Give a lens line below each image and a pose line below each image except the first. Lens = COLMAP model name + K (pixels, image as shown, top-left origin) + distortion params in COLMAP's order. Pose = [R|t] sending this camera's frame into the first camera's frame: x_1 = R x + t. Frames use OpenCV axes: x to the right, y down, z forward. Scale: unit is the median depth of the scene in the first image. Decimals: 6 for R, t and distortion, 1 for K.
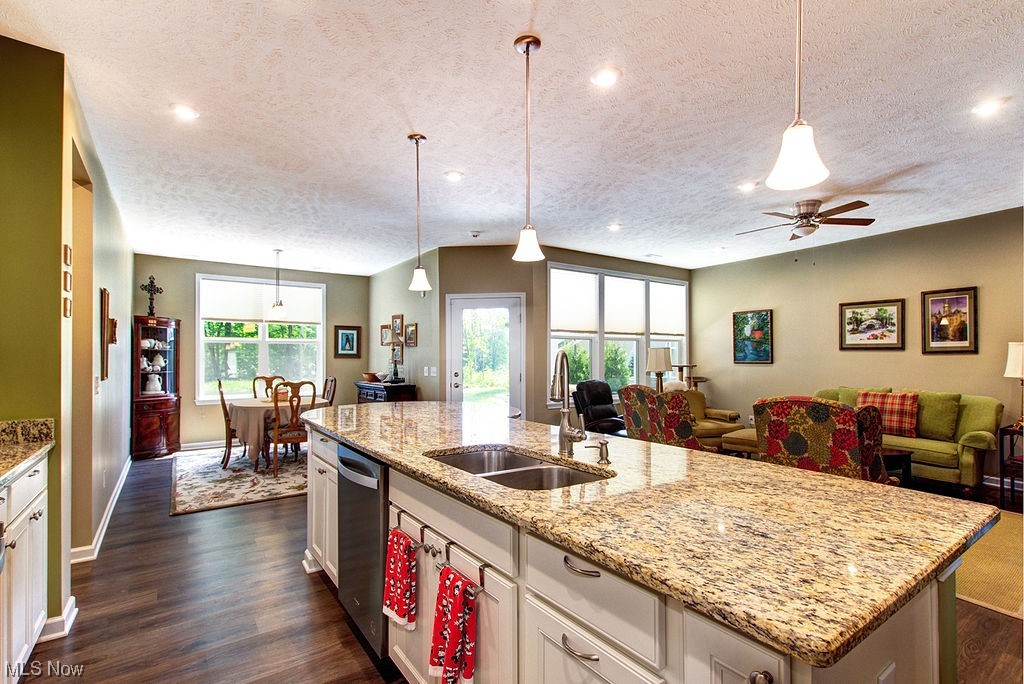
lens RADIAL K [[495.1, 0, 513.7], [0, 495.1, 356.4], [0, 0, 1]] dist [-0.010266, -0.004393]
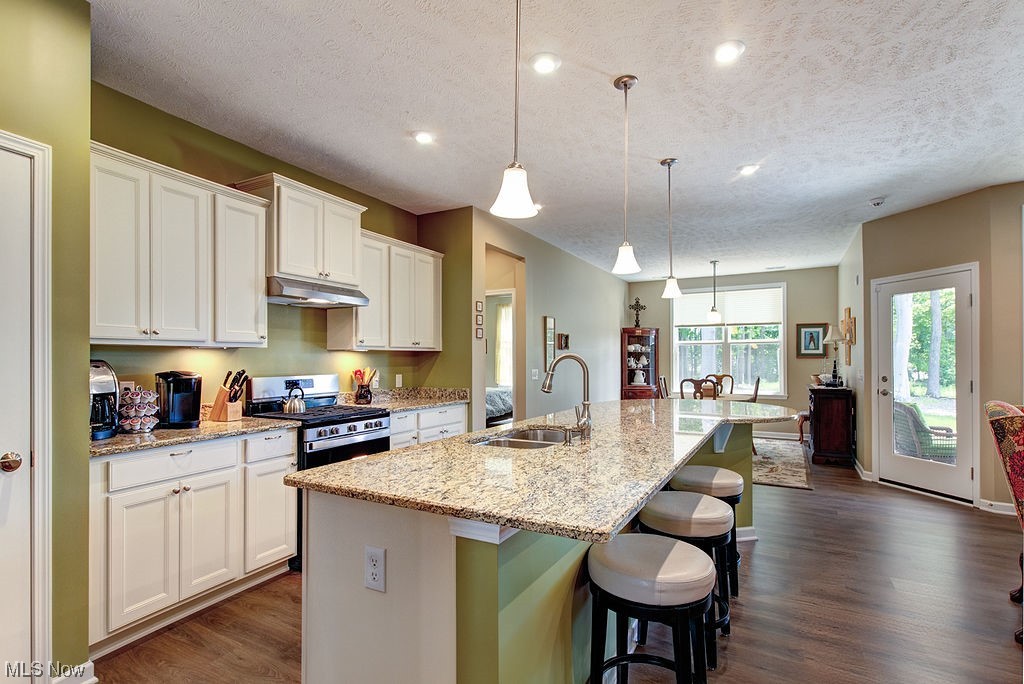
lens RADIAL K [[495.1, 0, 496.0], [0, 495.1, 355.4], [0, 0, 1]] dist [-0.010266, -0.004393]
pose [[0.411439, -0.007287, -0.911408, 0.329802], [0.004860, 0.999971, -0.005801, 0.001168], [0.911425, -0.002043, 0.411462, 0.093250]]
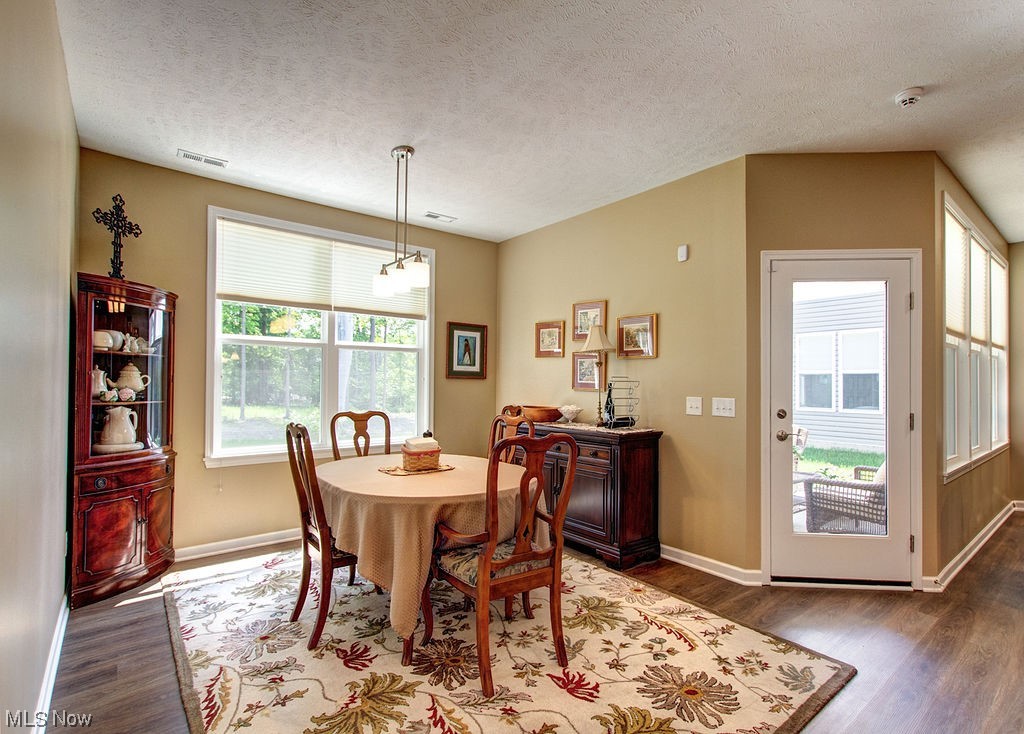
lens RADIAL K [[505.8, 0, 535.1], [0, 505.8, 382.5], [0, 0, 1]] dist [-0.004624, -0.005926]
pose [[0.995592, 0.011692, 0.093061, -0.386022], [-0.011761, 0.999931, 0.000199, 0.008243], [-0.093052, -0.001292, 0.995660, 0.490599]]
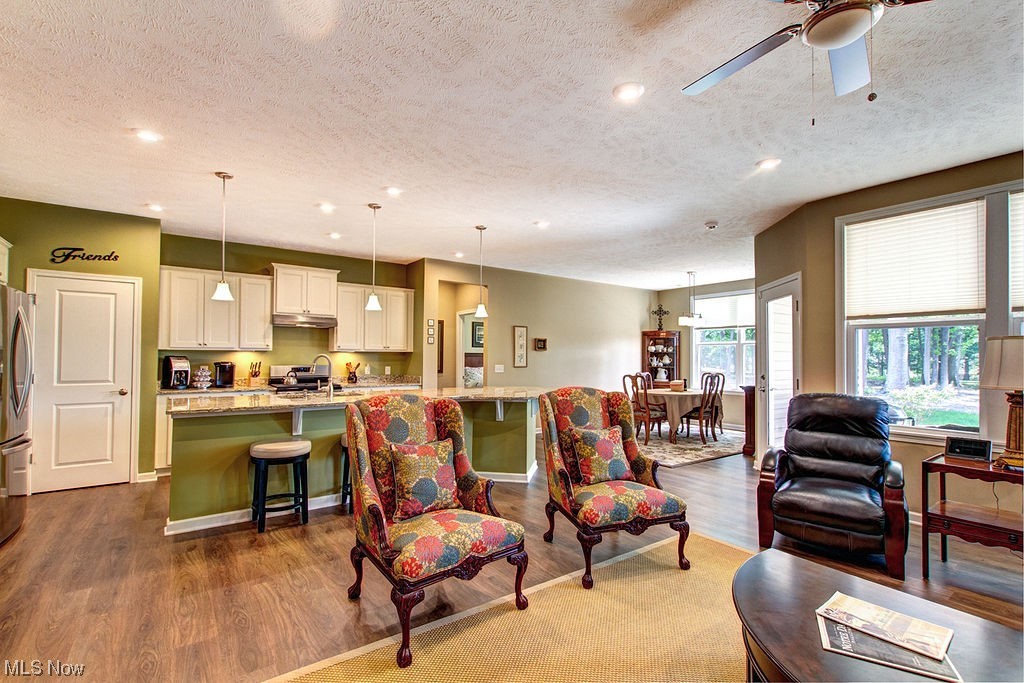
lens RADIAL K [[448.6, 0, 501.8], [0, 448.6, 346.1], [0, 0, 1]] dist [0.024518, -0.002147]
pose [[-0.002521, -0.021550, -0.999765, 0.651013], [-0.002791, 0.999764, -0.021543, -0.001077], [0.999993, 0.002736, -0.002581, 0.508269]]
